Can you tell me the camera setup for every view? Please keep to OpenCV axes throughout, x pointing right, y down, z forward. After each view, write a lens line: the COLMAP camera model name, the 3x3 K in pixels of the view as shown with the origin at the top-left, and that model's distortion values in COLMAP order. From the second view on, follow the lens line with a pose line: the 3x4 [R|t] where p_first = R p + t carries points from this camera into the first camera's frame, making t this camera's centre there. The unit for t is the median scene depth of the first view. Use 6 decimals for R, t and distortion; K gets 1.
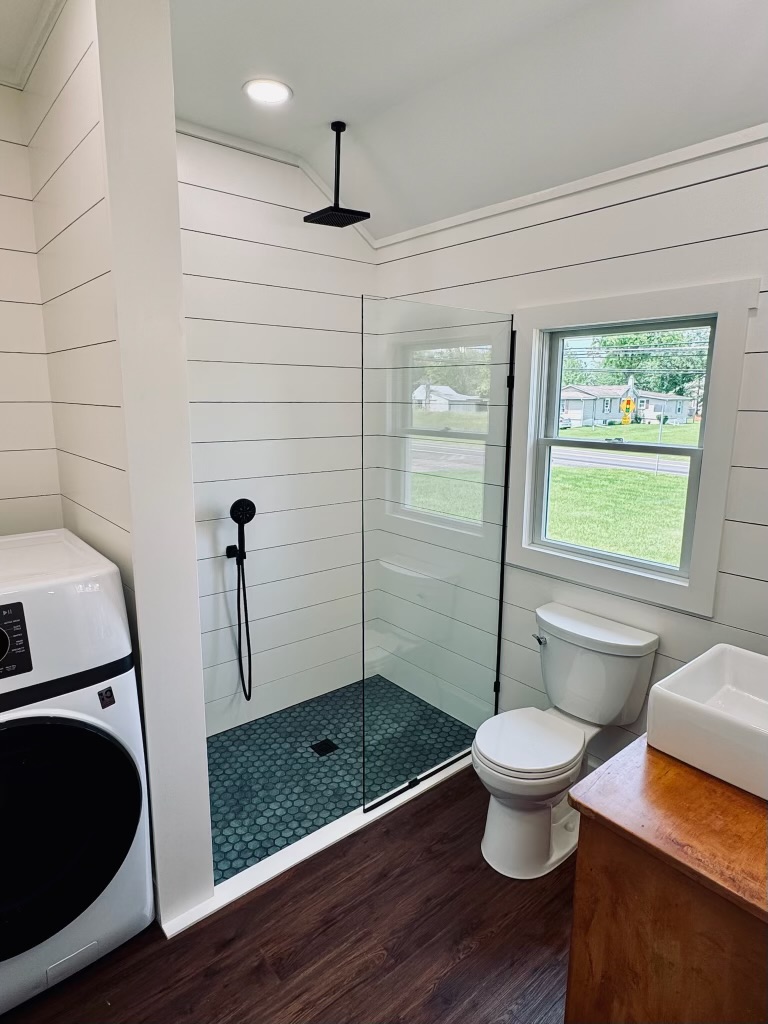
lens RADIAL K [[586.2, 0, 379.0], [0, 586.2, 506.7], [0, 0, 1]] dist [-0.005697, -0.002876]
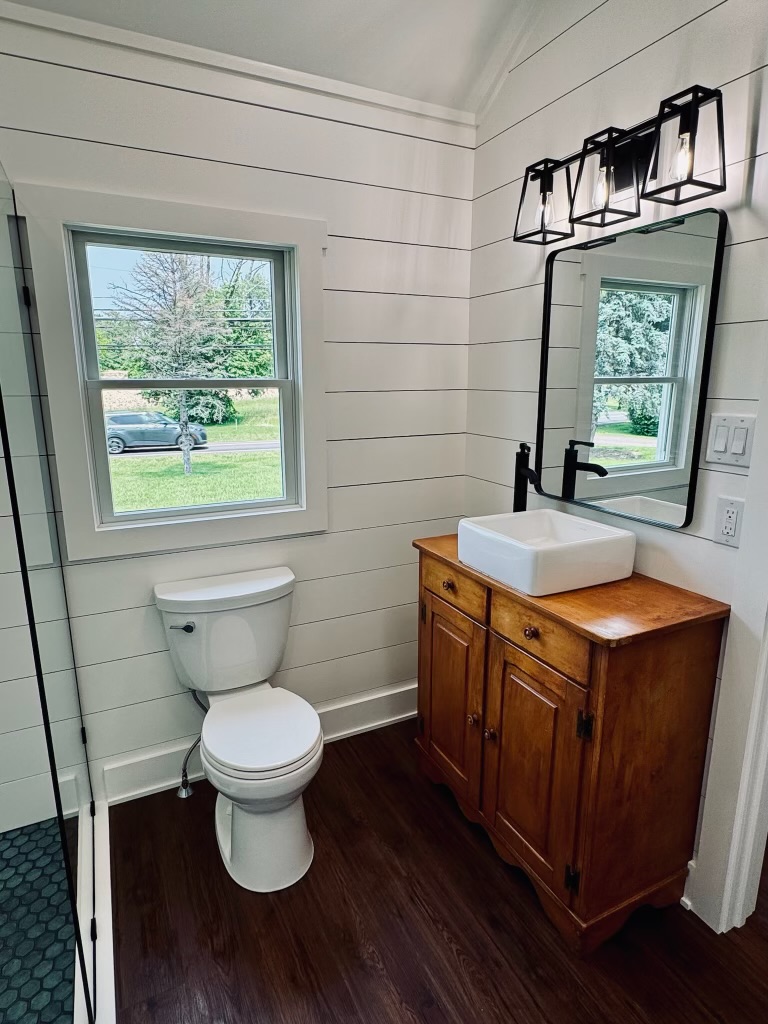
lens RADIAL K [[586.2, 0, 379.0], [0, 586.2, 506.7], [0, 0, 1]] dist [-0.005697, -0.002876]
pose [[0.230035, -0.216512, 0.948792, -0.391084], [0.180079, 0.967571, 0.177137, -0.028819], [-0.956376, 0.130110, 0.261564, 0.508138]]
